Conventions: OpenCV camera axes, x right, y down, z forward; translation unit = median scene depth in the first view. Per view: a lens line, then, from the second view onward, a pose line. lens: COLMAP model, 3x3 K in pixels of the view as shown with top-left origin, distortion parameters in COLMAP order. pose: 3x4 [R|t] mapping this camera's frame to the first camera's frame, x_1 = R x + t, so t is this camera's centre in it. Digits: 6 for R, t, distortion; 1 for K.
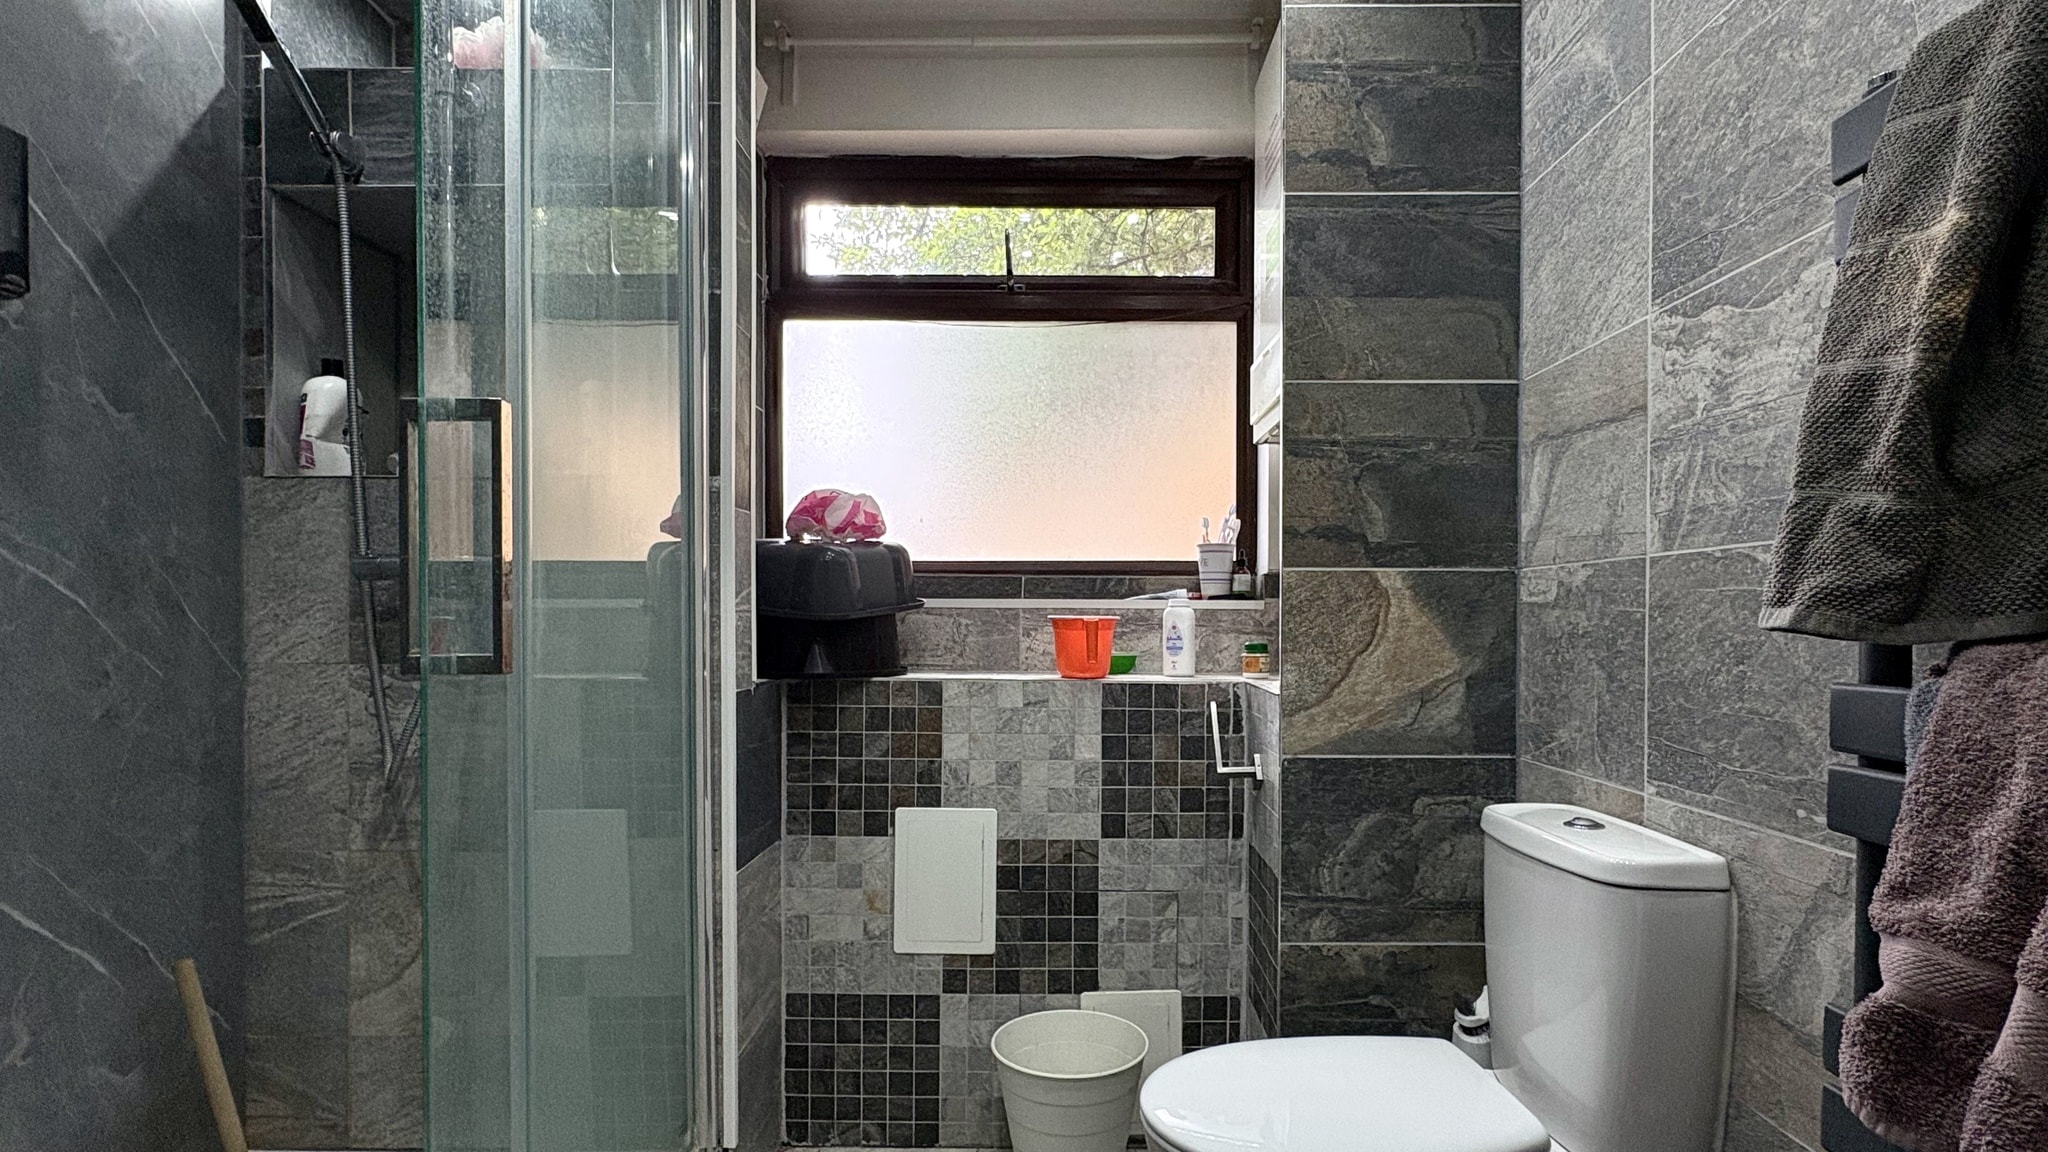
lens RADIAL K [[1031.7, 0, 1055.6], [0, 1031.7, 632.1], [0, 0, 1]] dist [0.002372, -0.000086]
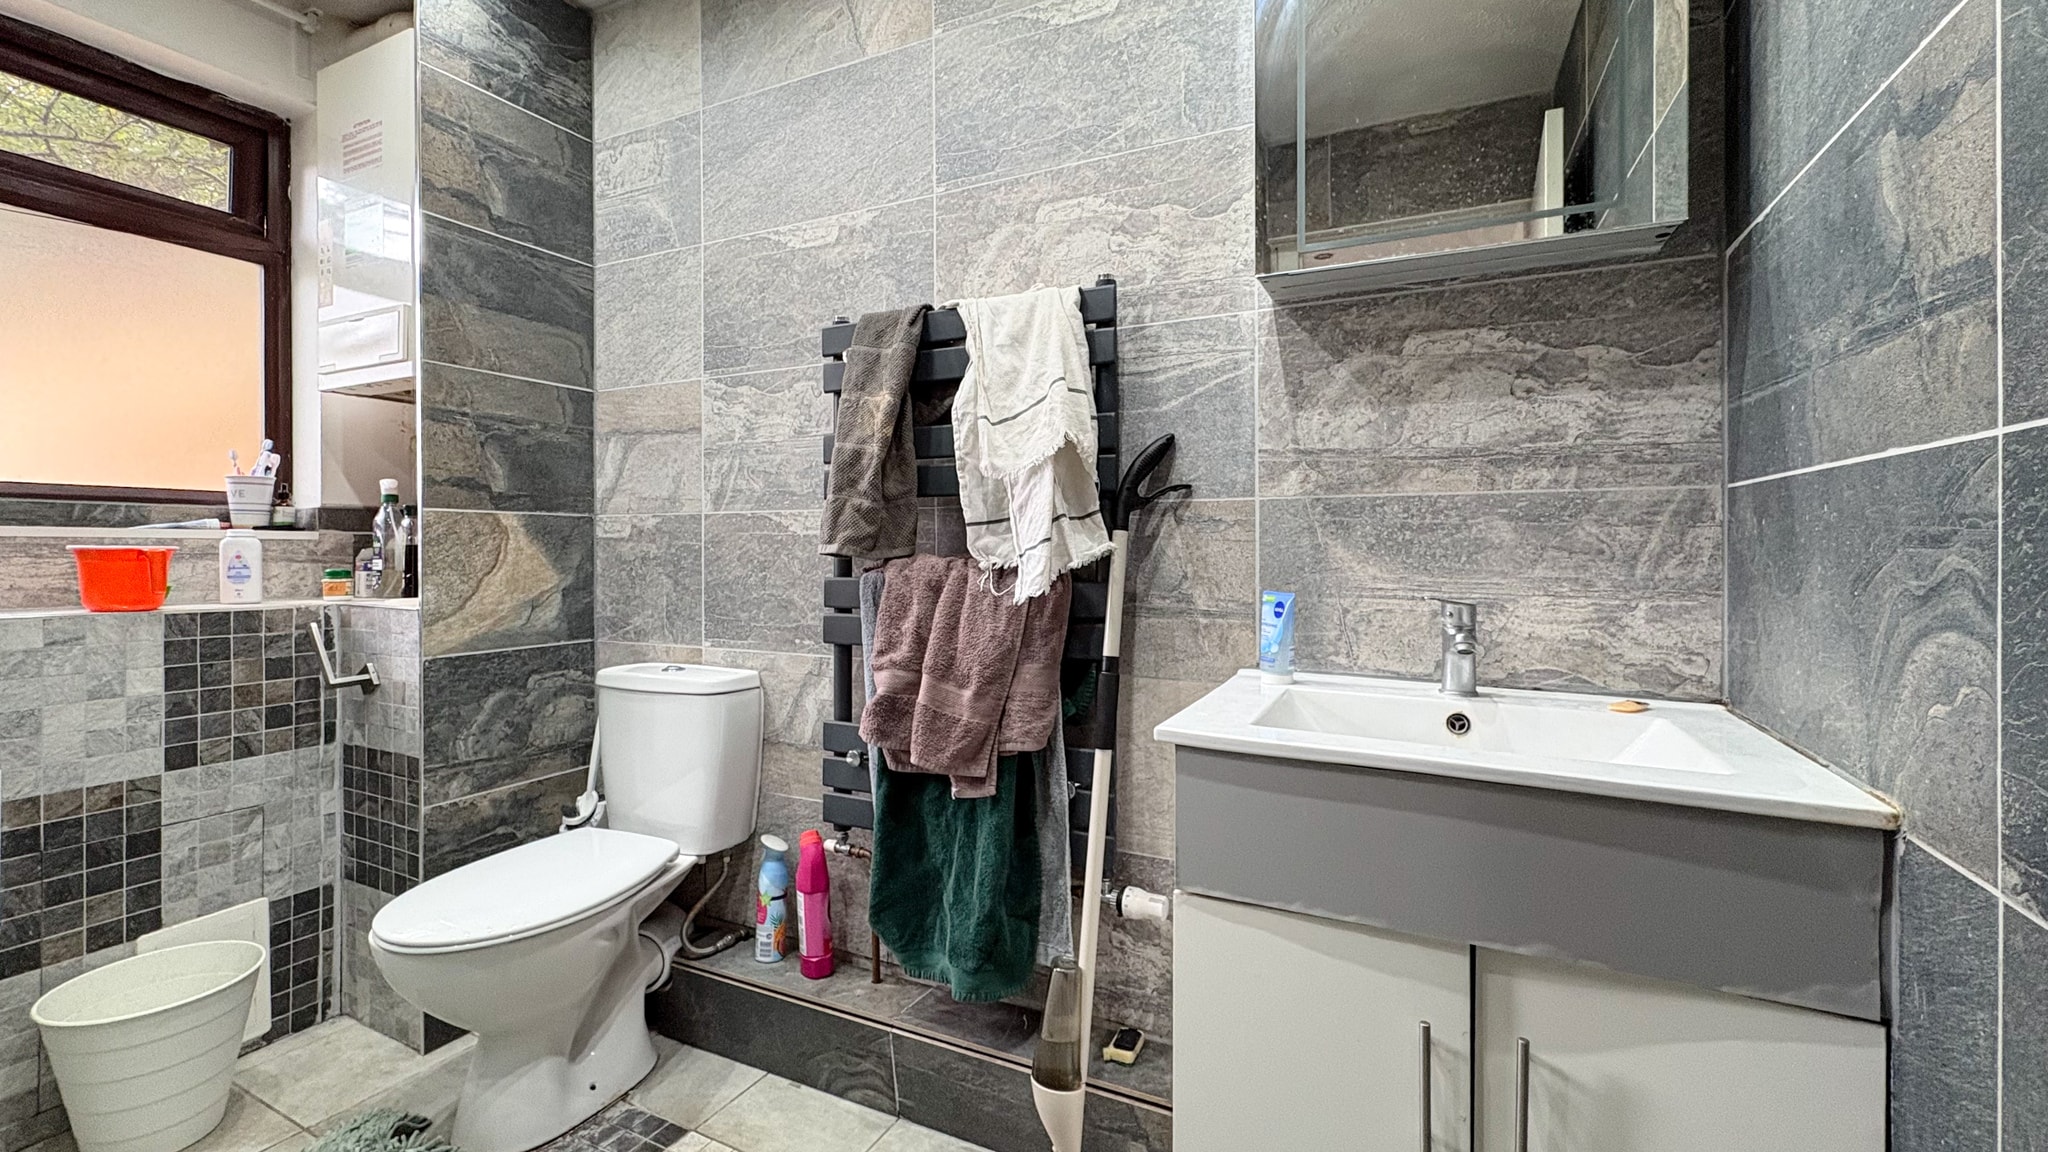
lens RADIAL K [[842.9, 0, 1024.9], [0, 842.9, 557.8], [0, 0, 1]] dist [-0.001091, -0.000141]
pose [[0.451903, -0.012373, 0.891981, -0.364685], [0.011518, 0.999901, 0.008035, -0.001636], [-0.891993, 0.006643, 0.452001, -0.116466]]
